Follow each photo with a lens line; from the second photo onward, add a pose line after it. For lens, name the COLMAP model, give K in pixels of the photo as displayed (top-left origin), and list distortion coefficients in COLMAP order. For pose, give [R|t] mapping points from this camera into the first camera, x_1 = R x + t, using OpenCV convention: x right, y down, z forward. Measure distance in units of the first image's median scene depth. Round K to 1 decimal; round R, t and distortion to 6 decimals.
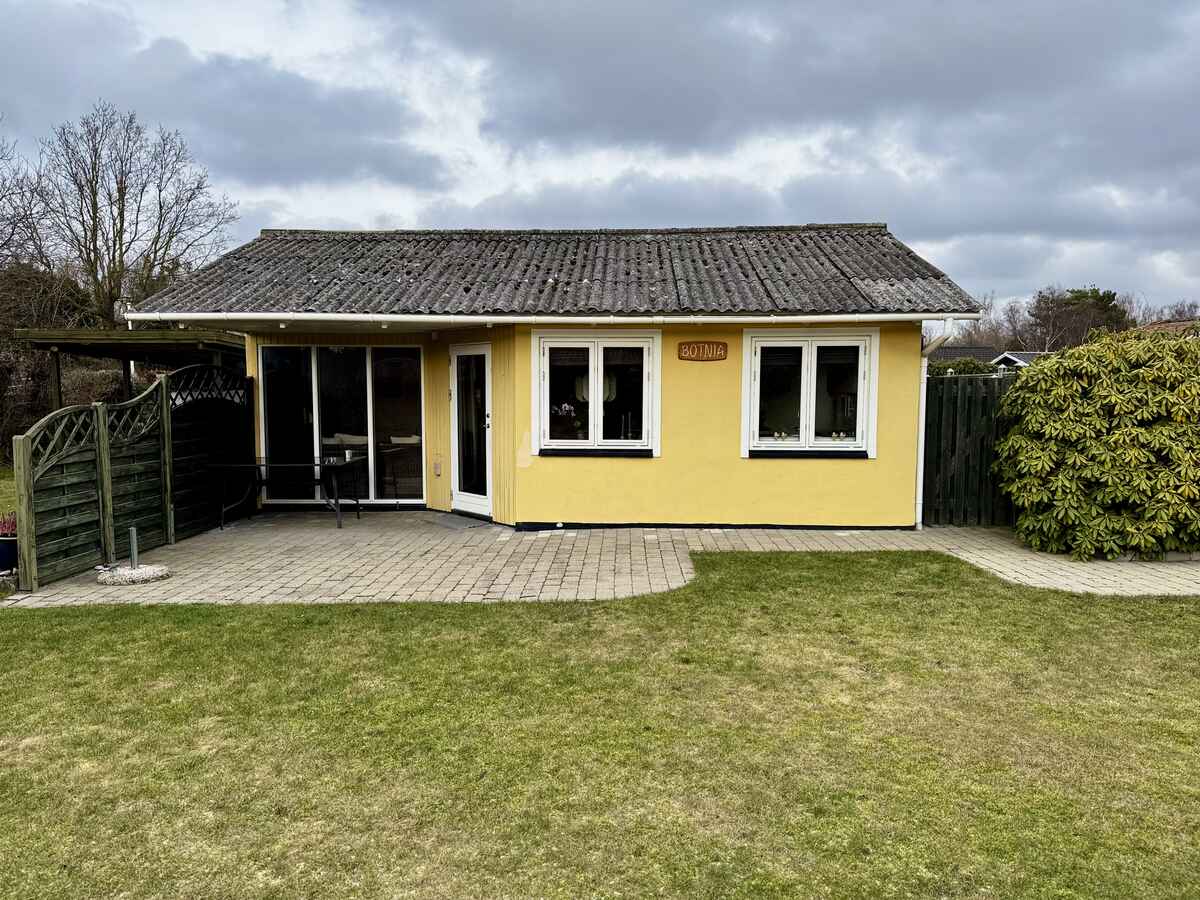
lens RADIAL K [[831.0, 0, 595.7], [0, 831.0, 443.9], [0, 0, 1]] dist [0.041383, -0.013370]
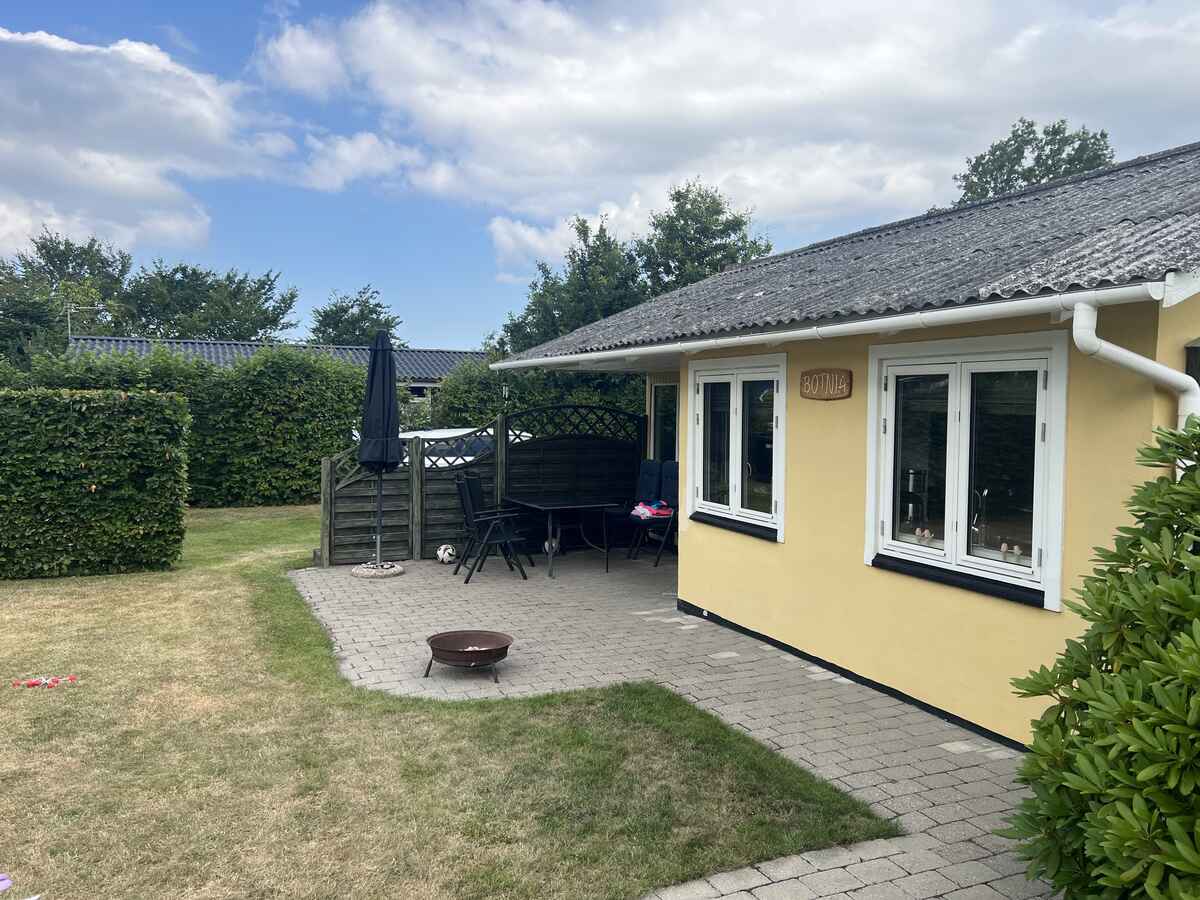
lens RADIAL K [[913.3, 0, 593.6], [0, 913.3, 454.4], [0, 0, 1]] dist [0.012730, -0.019987]
pose [[0.421553, 0.053058, -0.905250, 0.684202], [-0.070217, 0.997199, 0.025749, -0.064474], [0.904081, 0.052709, 0.424098, 0.552473]]
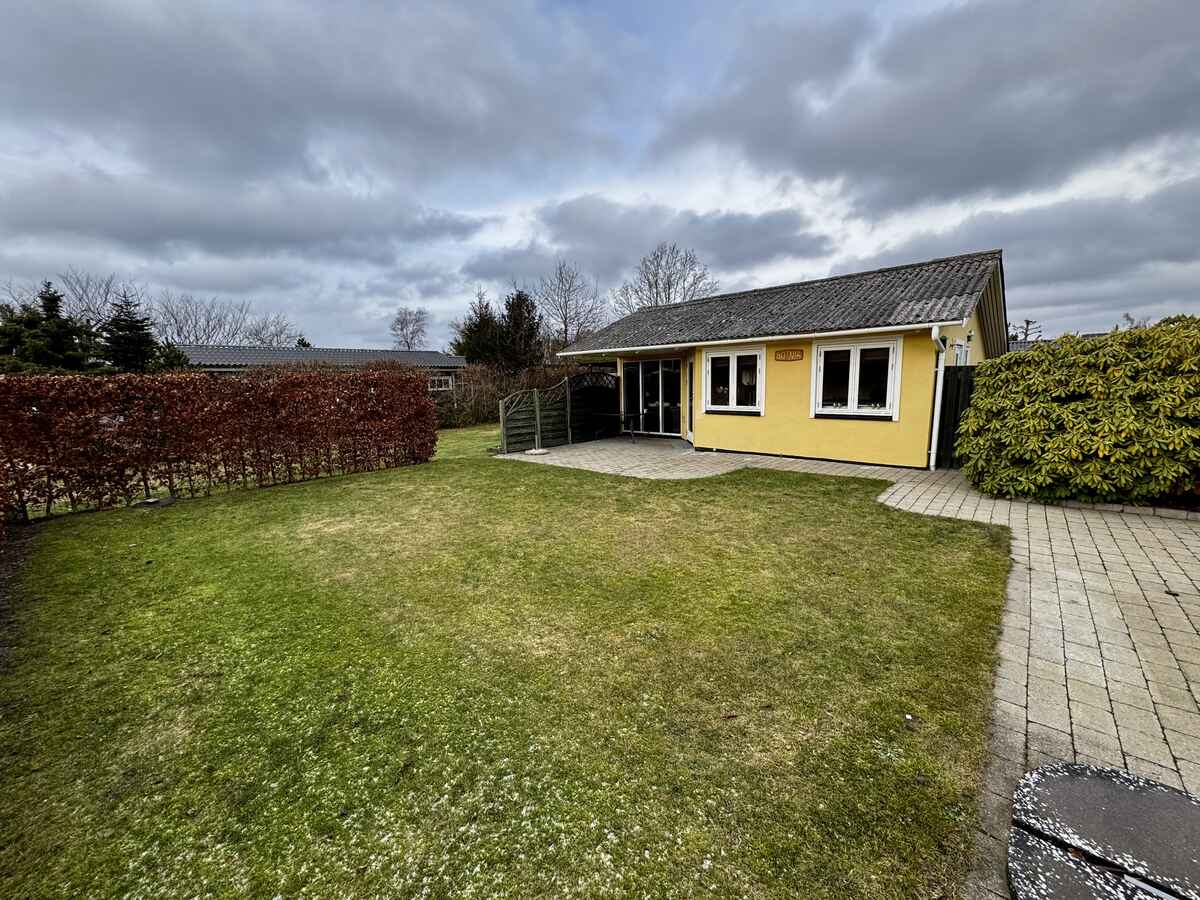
lens RADIAL K [[475.7, 0, 608.6], [0, 475.7, 453.6], [0, 0, 1]] dist [-0.006824, 0.000410]
pose [[0.750195, 0.082207, -0.656086, 0.514176], [-0.019670, 0.994577, 0.102128, -0.001958], [0.660924, -0.063710, 0.747744, -0.000313]]
